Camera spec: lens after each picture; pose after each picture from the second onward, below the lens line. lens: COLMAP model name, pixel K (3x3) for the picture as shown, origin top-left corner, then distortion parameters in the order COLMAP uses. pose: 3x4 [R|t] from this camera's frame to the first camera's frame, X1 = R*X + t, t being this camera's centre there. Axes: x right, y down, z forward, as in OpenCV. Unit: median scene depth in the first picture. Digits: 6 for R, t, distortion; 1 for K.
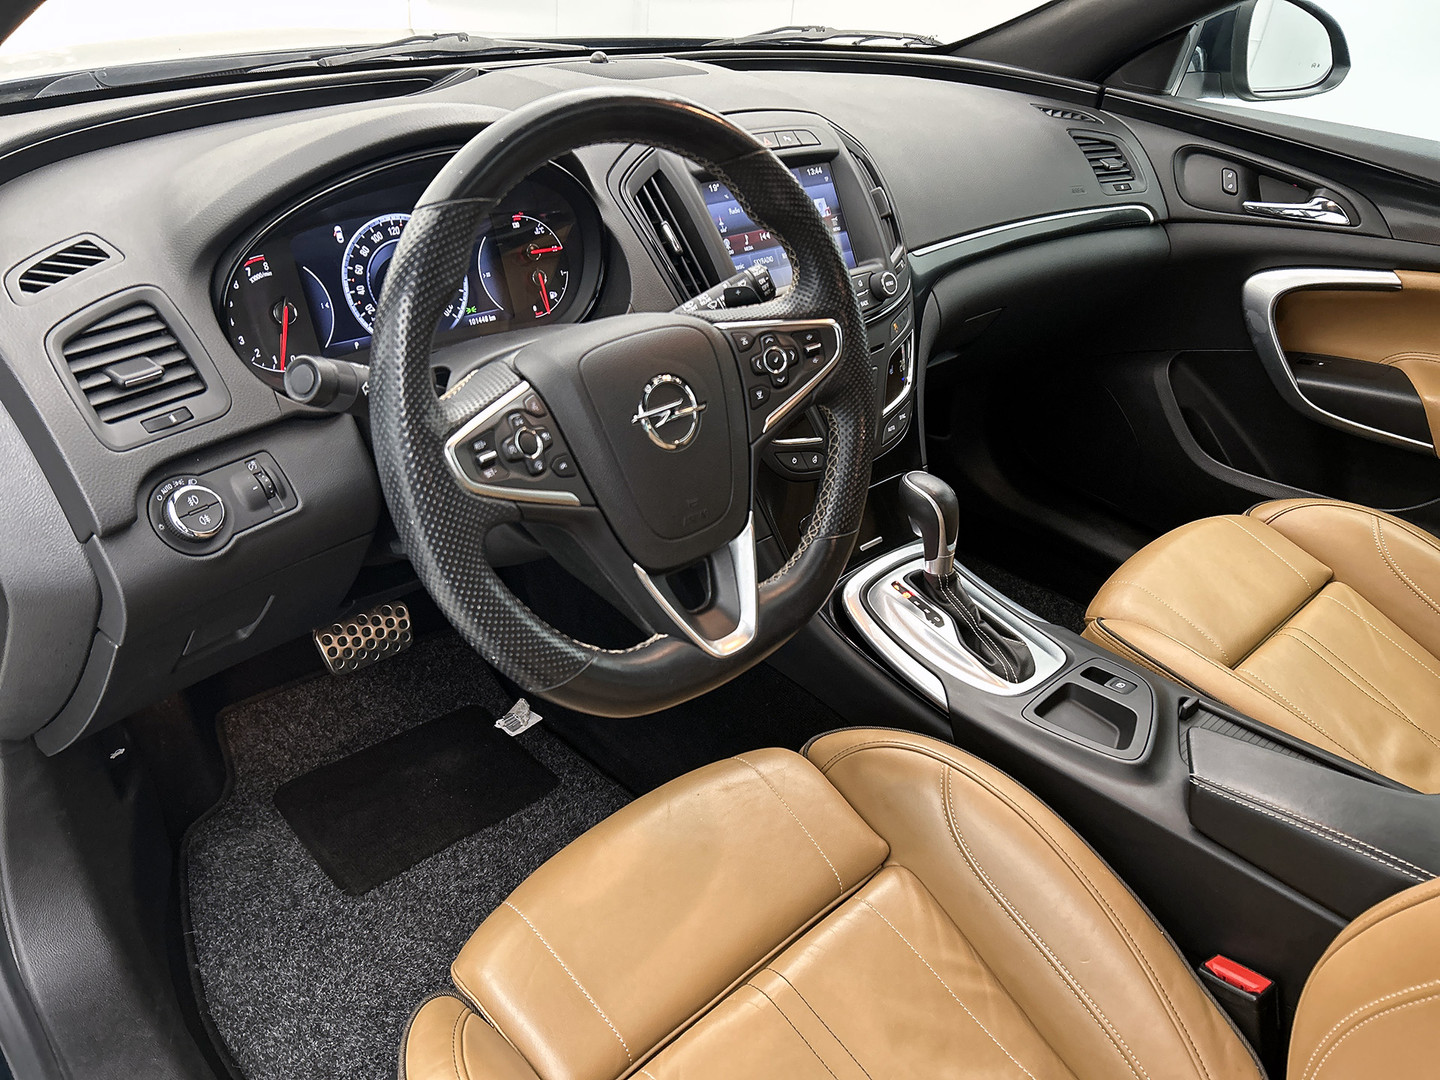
lens RADIAL K [[1096.1, 0, 720.0], [0, 1096.1, 540.0], [0, 0, 1]] dist [0.017250, 0.000613]
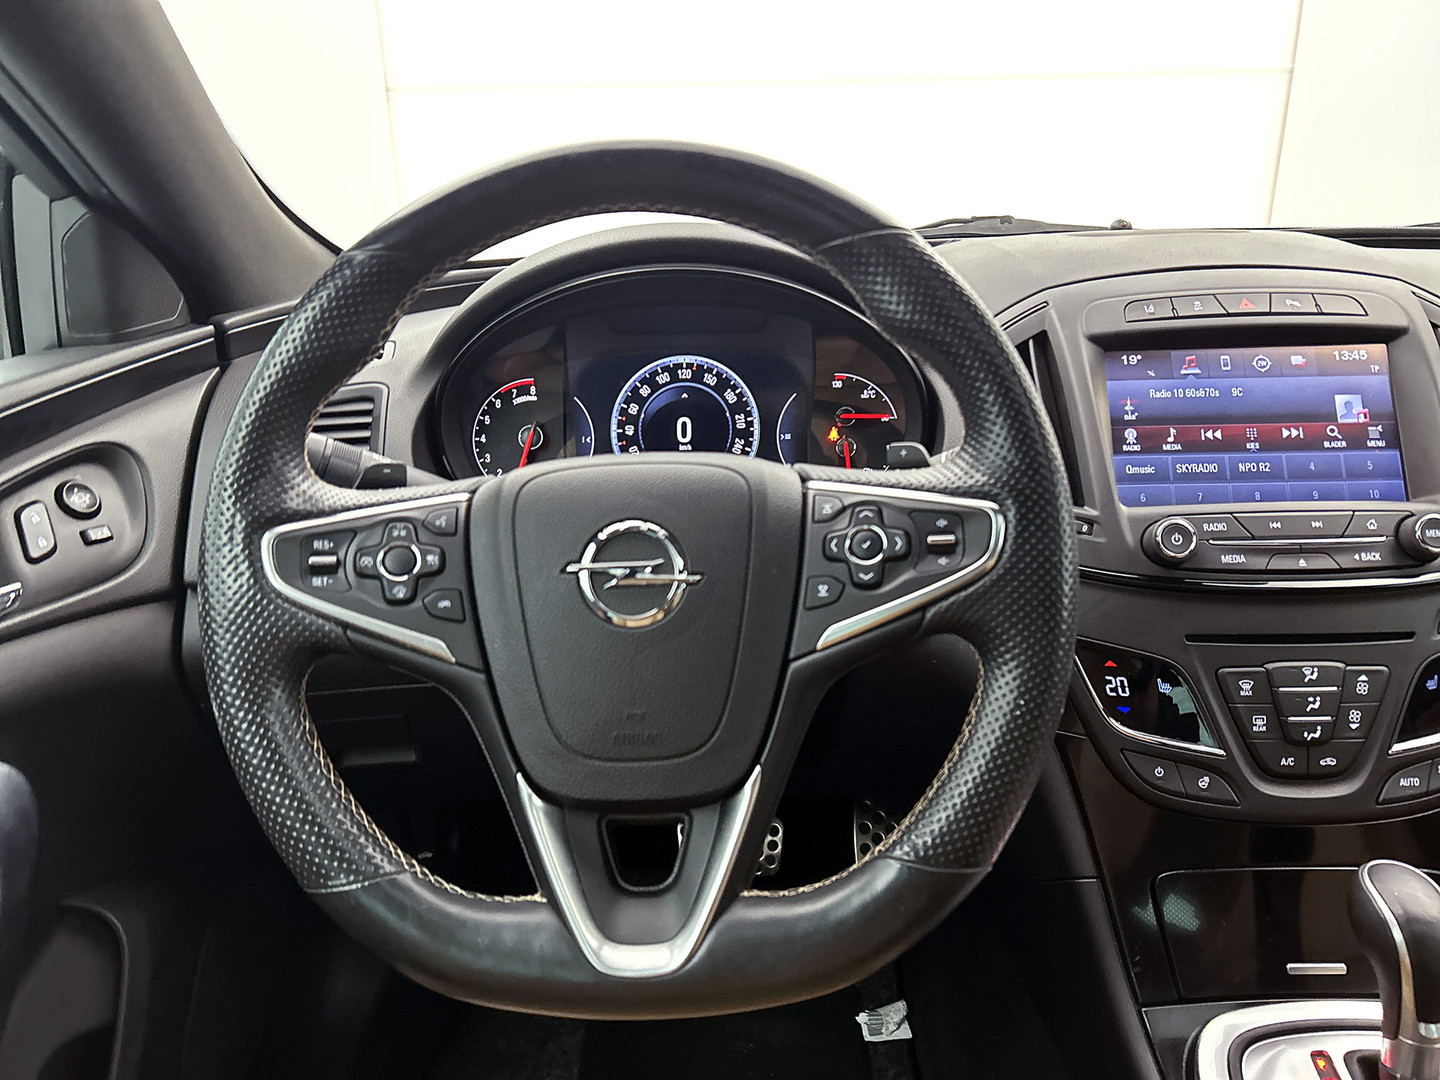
lens RADIAL K [[1082.1, 0, 730.8], [0, 1082.1, 539.2], [0, 0, 1]] dist [0.092560, -0.124356]
pose [[0.707935, 0.141238, -0.692011, 0.370972], [-0.304140, 0.945264, -0.118213, -0.060213], [0.637437, 0.294156, 0.712142, 0.436890]]
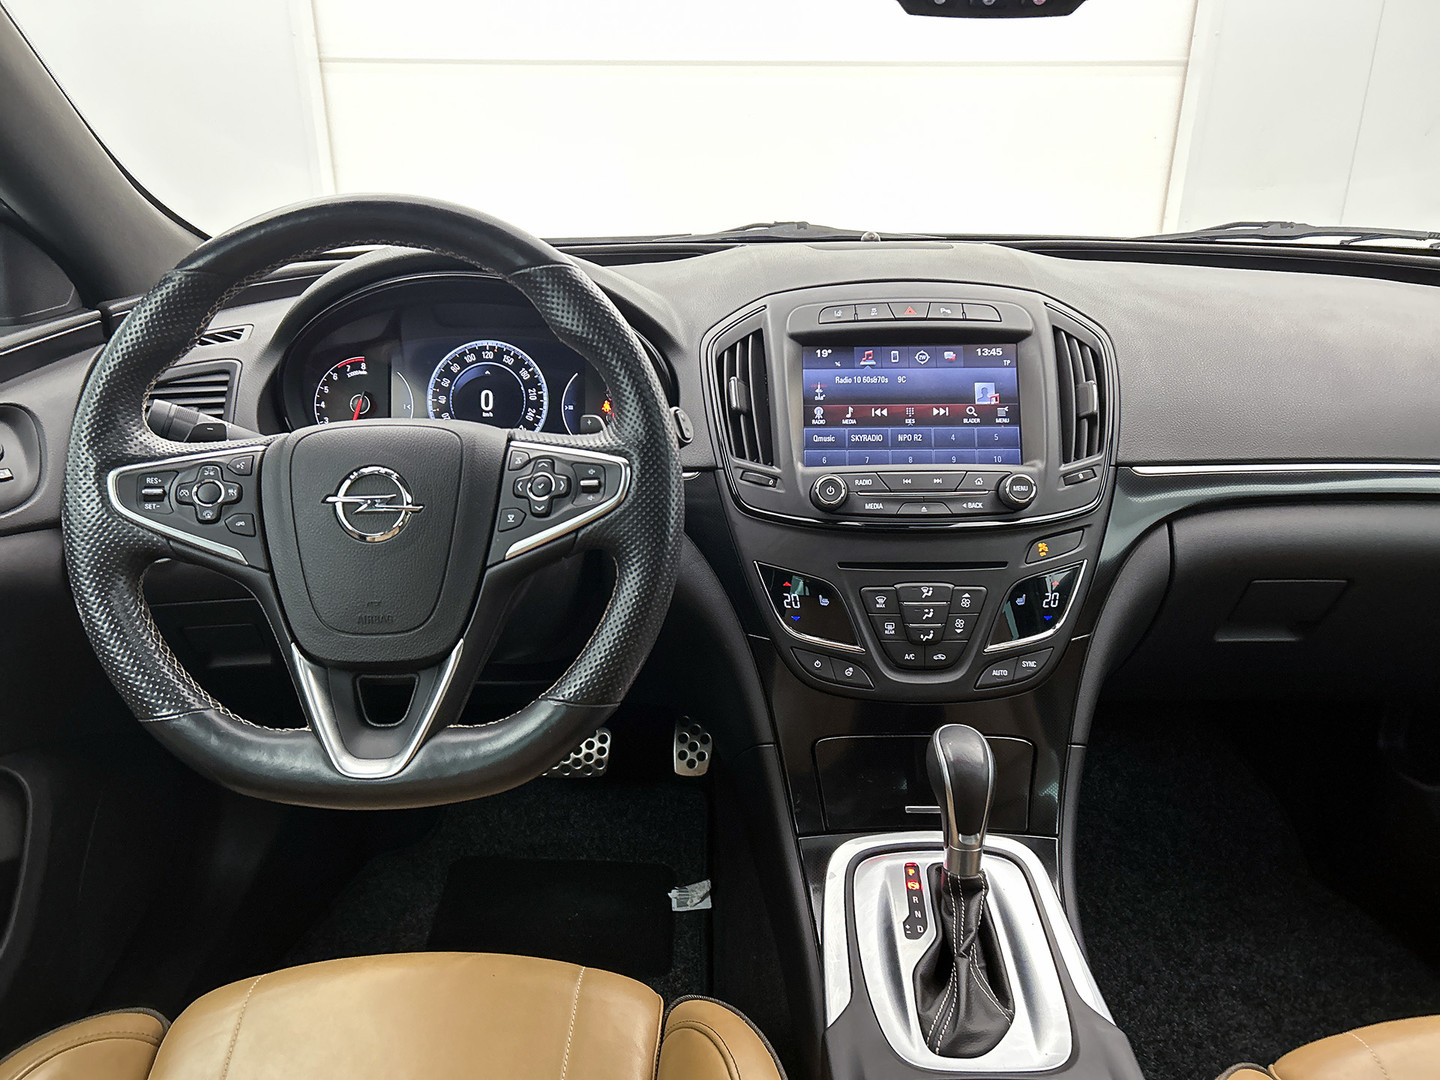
lens RADIAL K [[1088.6, 0, 720.0], [0, 1088.6, 540.0], [0, 0, 1]] dist [0.098653, -0.127112]
pose [[0.721909, 0.172212, -0.670216, 0.668111], [-0.313875, 0.944664, -0.095353, -0.071615], [0.616709, 0.279201, 0.736015, 0.380830]]
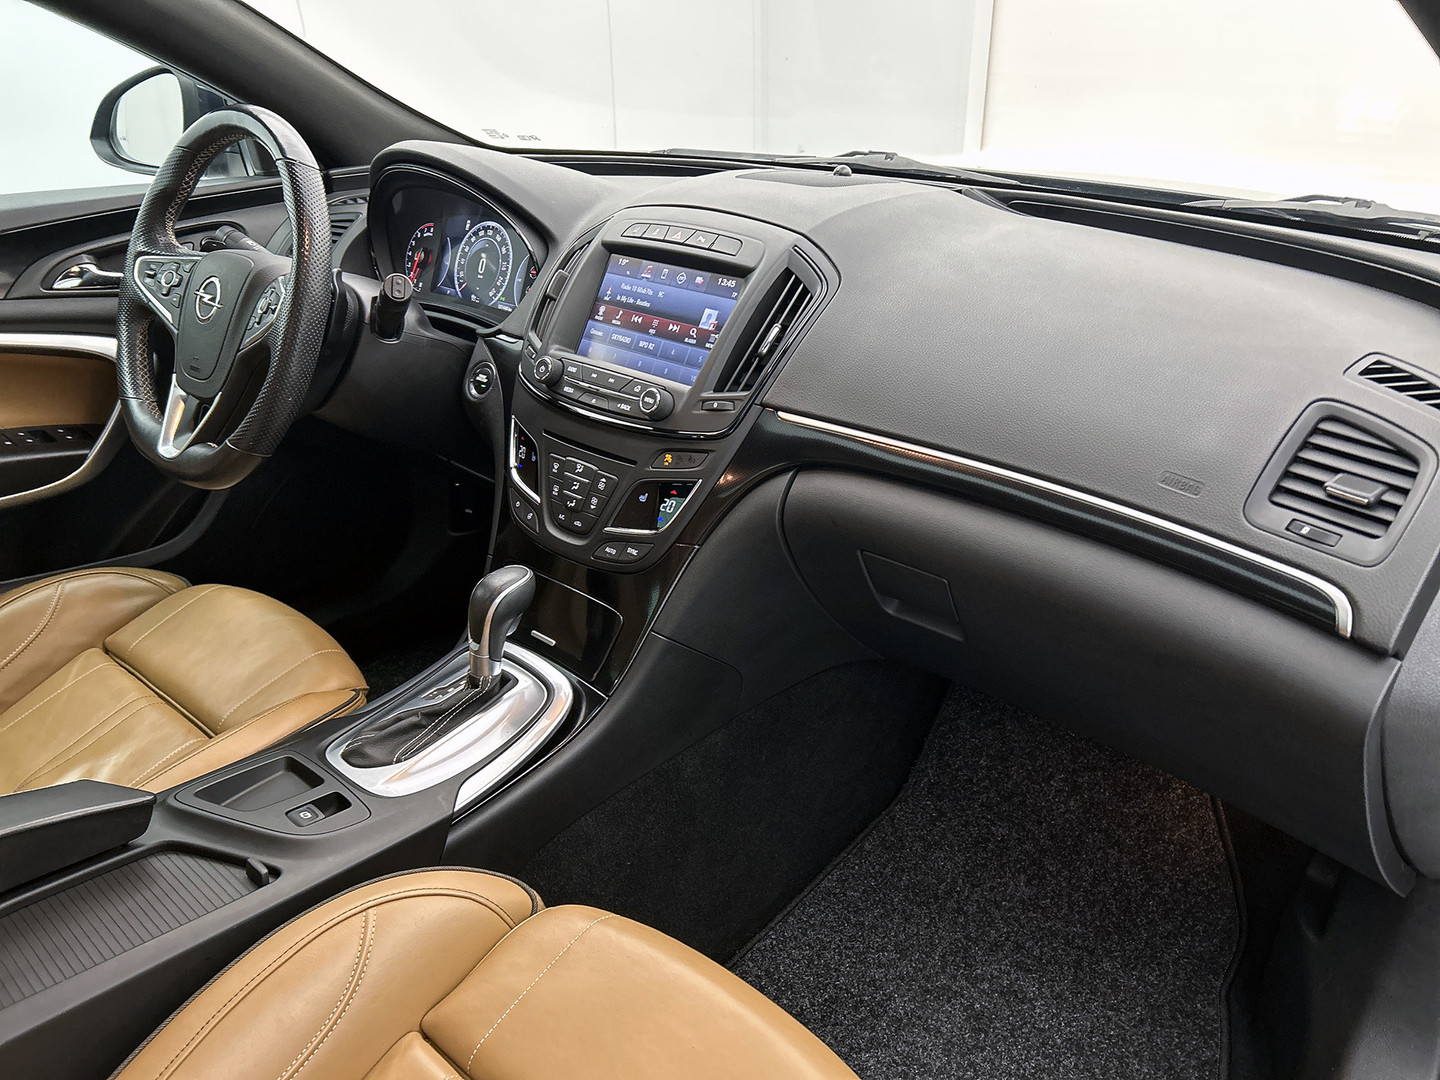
lens RADIAL K [[1082.1, 0, 730.8], [0, 1082.1, 539.2], [0, 0, 1]] dist [0.092560, -0.124356]
pose [[0.078215, 0.356618, -0.930971, 1.289180], [-0.519447, 0.811632, 0.267263, -0.519360], [0.850916, 0.462685, 0.248726, 1.120047]]
